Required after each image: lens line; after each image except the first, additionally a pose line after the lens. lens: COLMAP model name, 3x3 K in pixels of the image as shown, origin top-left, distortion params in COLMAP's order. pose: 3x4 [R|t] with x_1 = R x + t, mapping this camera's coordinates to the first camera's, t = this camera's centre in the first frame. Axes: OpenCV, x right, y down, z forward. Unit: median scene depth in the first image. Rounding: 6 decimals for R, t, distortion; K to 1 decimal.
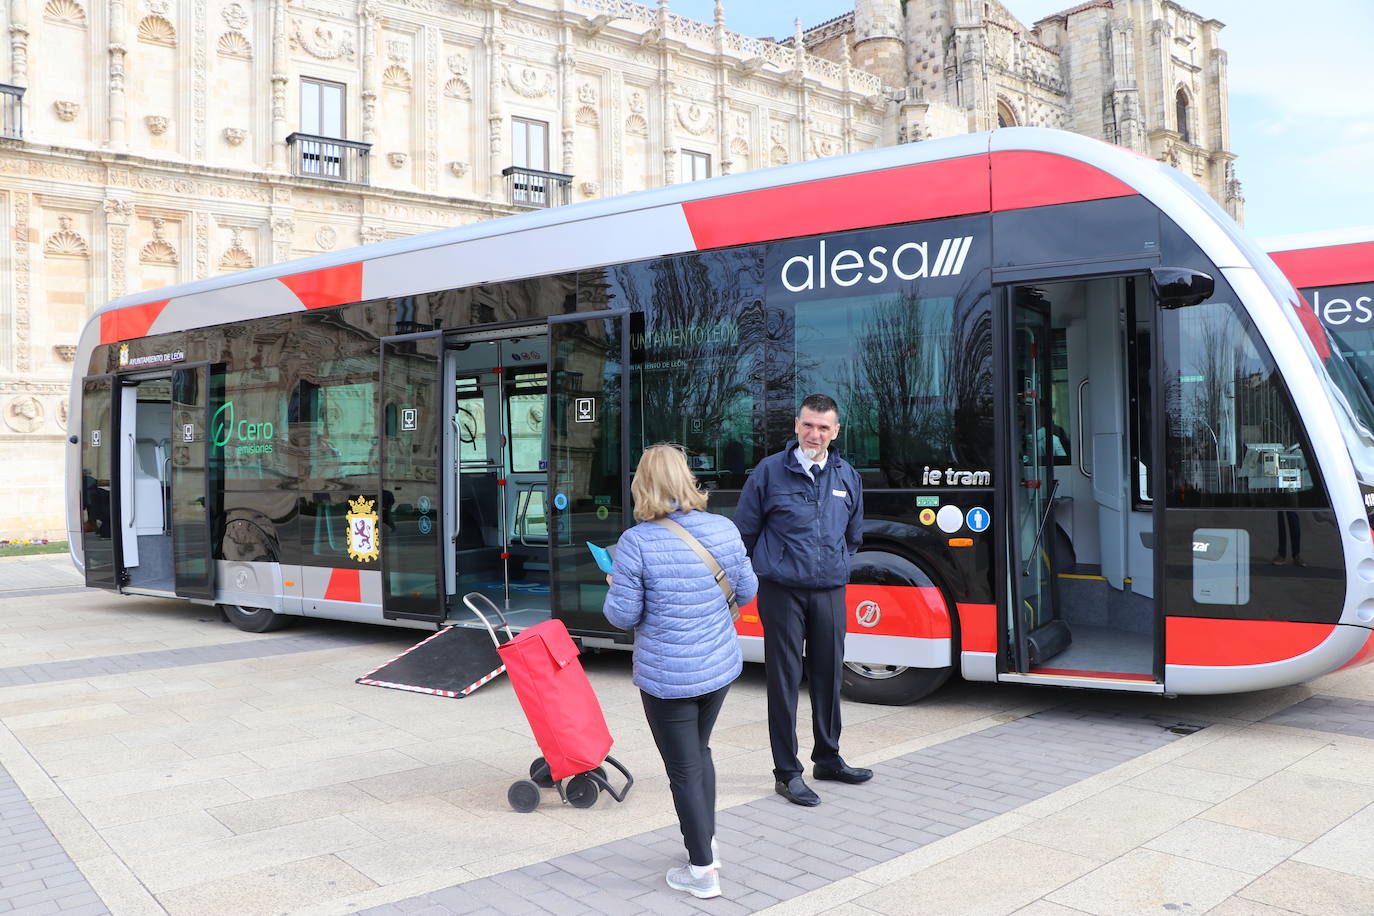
lens RADIAL K [[1136.8, 0, 659.5], [0, 1136.8, 436.4], [0, 0, 1]] dist [-0.180421, 0.138669]
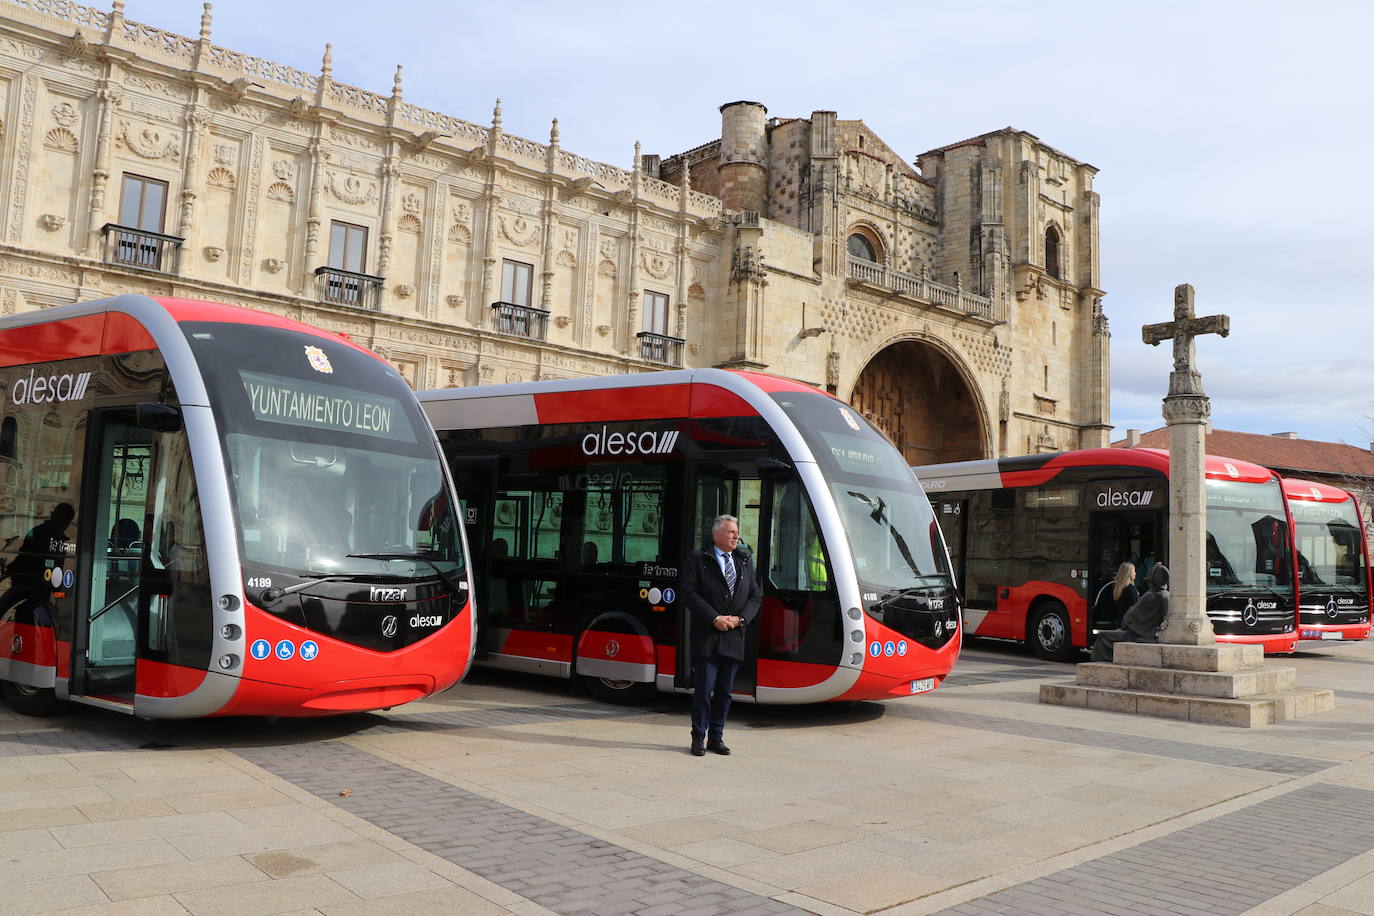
lens RADIAL K [[1136.8, 0, 699.8], [0, 1136.8, 455.8], [0, 0, 1]] dist [-0.180421, 0.138669]
pose [[0.996902, 0.066692, 0.041701, 0.183828], [-0.063818, 0.995721, -0.066830, -0.007007], [-0.045979, 0.063962, 0.996893, -0.076911]]
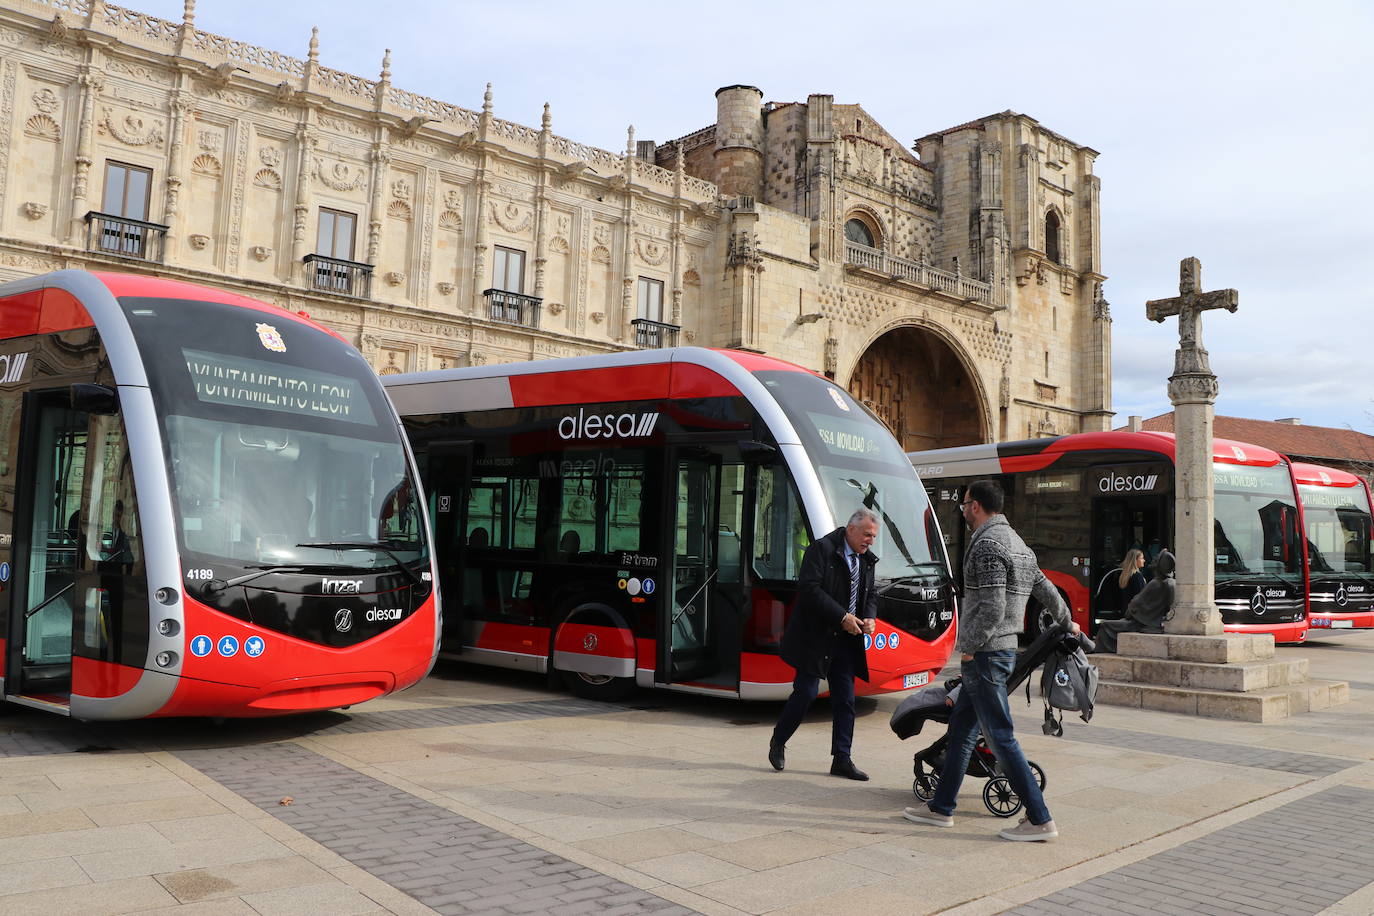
lens RADIAL K [[1136.8, 0, 694.5], [0, 1136.8, 458.7], [0, 0, 1]] dist [-0.180421, 0.138669]
pose [[0.997484, 0.060480, 0.036971, 0.189899], [-0.058395, 0.996772, -0.055105, -0.006552], [-0.040184, 0.052807, 0.997796, -0.061271]]
